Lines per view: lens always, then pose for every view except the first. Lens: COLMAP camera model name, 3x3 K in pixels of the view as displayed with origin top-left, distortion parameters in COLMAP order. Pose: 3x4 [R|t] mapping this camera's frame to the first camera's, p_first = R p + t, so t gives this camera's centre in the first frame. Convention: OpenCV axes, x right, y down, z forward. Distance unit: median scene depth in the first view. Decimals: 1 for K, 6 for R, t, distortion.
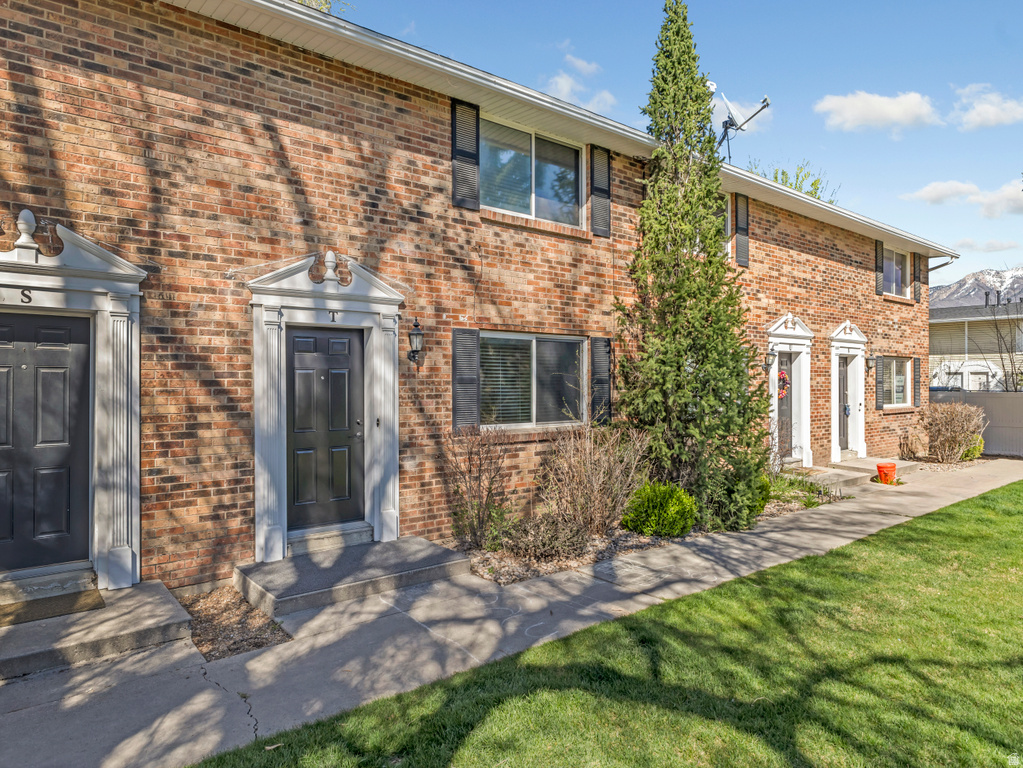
lens RADIAL K [[682.6, 0, 511.5], [0, 682.6, 384.0], [0, 0, 1]] dist [-0.001484, 0.001030]
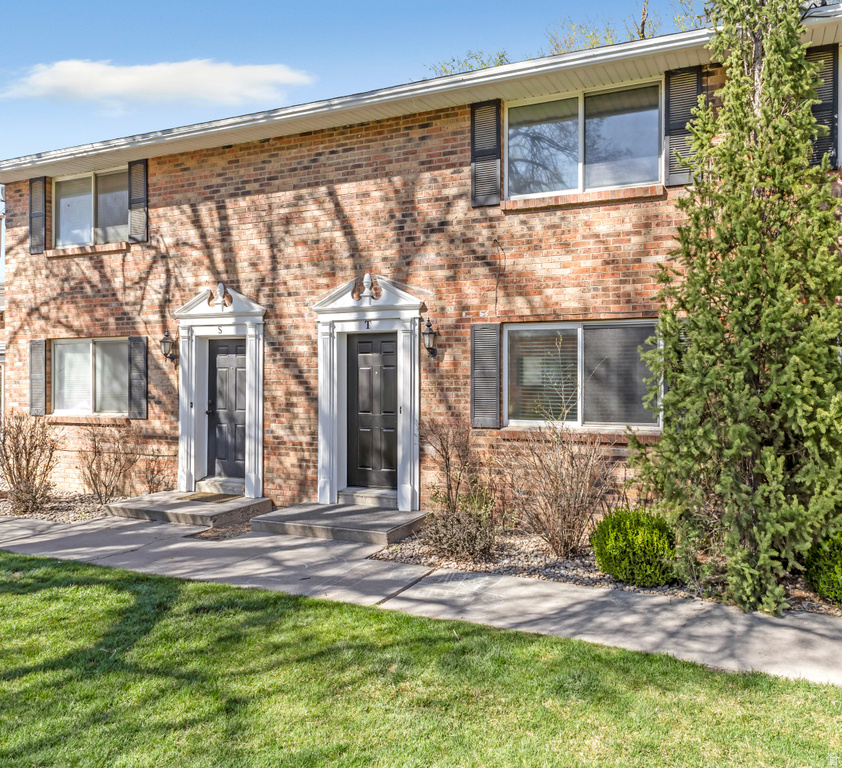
lens RADIAL K [[657.8, 0, 421.0], [0, 657.8, 384.0], [0, 0, 1]] dist [0.007414, -0.000661]
pose [[0.438401, 0.007219, -0.898751, 0.850078], [-0.005099, 0.999972, 0.005545, 0.004609], [0.898765, 0.002152, 0.438425, 0.525724]]
